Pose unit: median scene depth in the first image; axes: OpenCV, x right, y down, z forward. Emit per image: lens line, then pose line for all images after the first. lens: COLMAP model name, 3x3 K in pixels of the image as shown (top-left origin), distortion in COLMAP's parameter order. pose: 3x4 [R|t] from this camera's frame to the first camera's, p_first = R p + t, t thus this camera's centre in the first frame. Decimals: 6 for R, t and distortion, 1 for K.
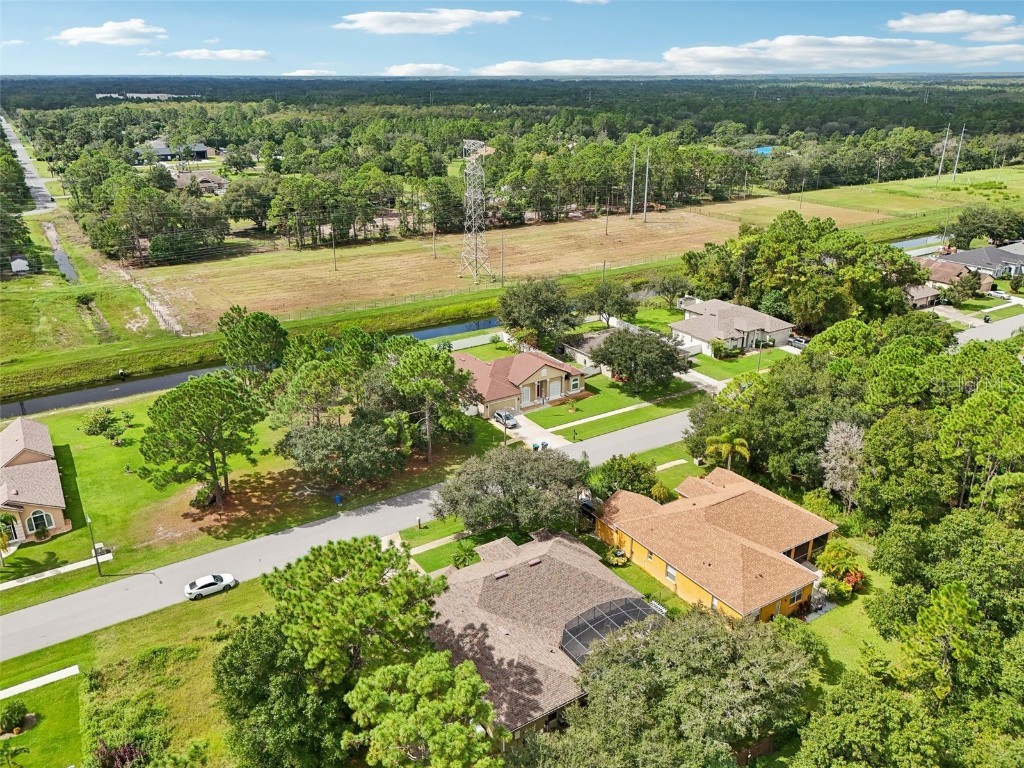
lens RADIAL K [[773.7, 0, 512.0], [0, 773.7, 384.0], [0, 0, 1]] dist [0.094983, -0.196040]
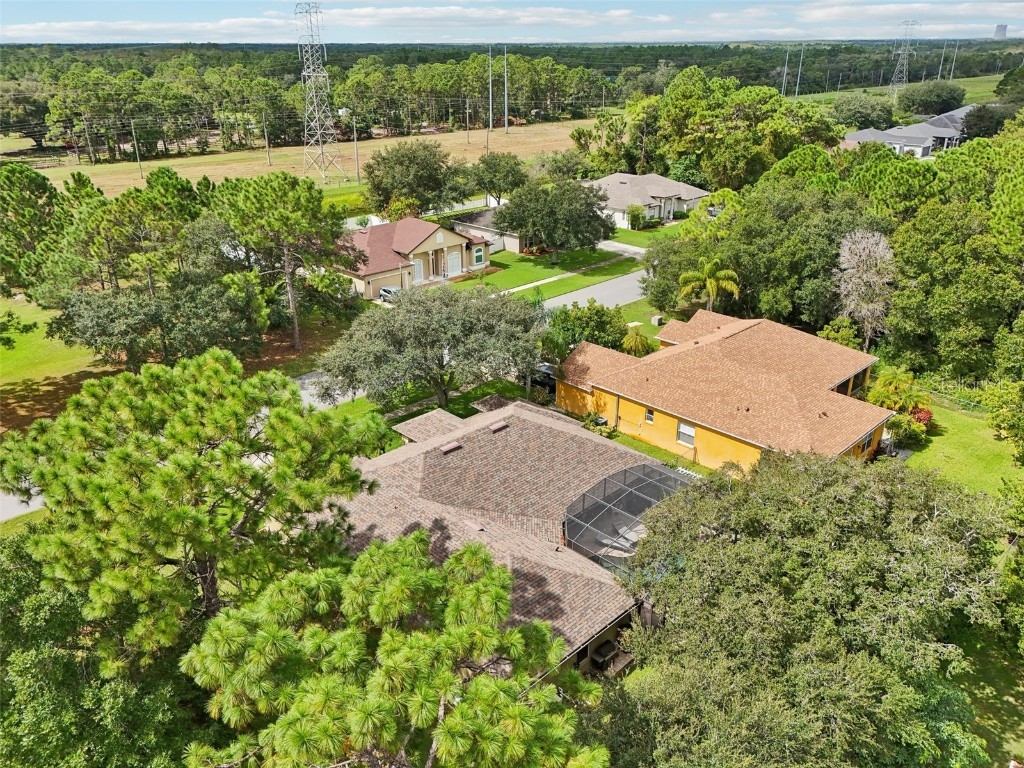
lens RADIAL K [[776.7, 0, 512.0], [0, 776.7, 384.0], [0, 0, 1]] dist [0.087374, -0.109883]
pose [[0.978598, -0.085712, 0.187082, -0.064718], [0.078975, 0.995941, 0.043187, 0.145964], [-0.190024, -0.027488, 0.981395, 0.330811]]
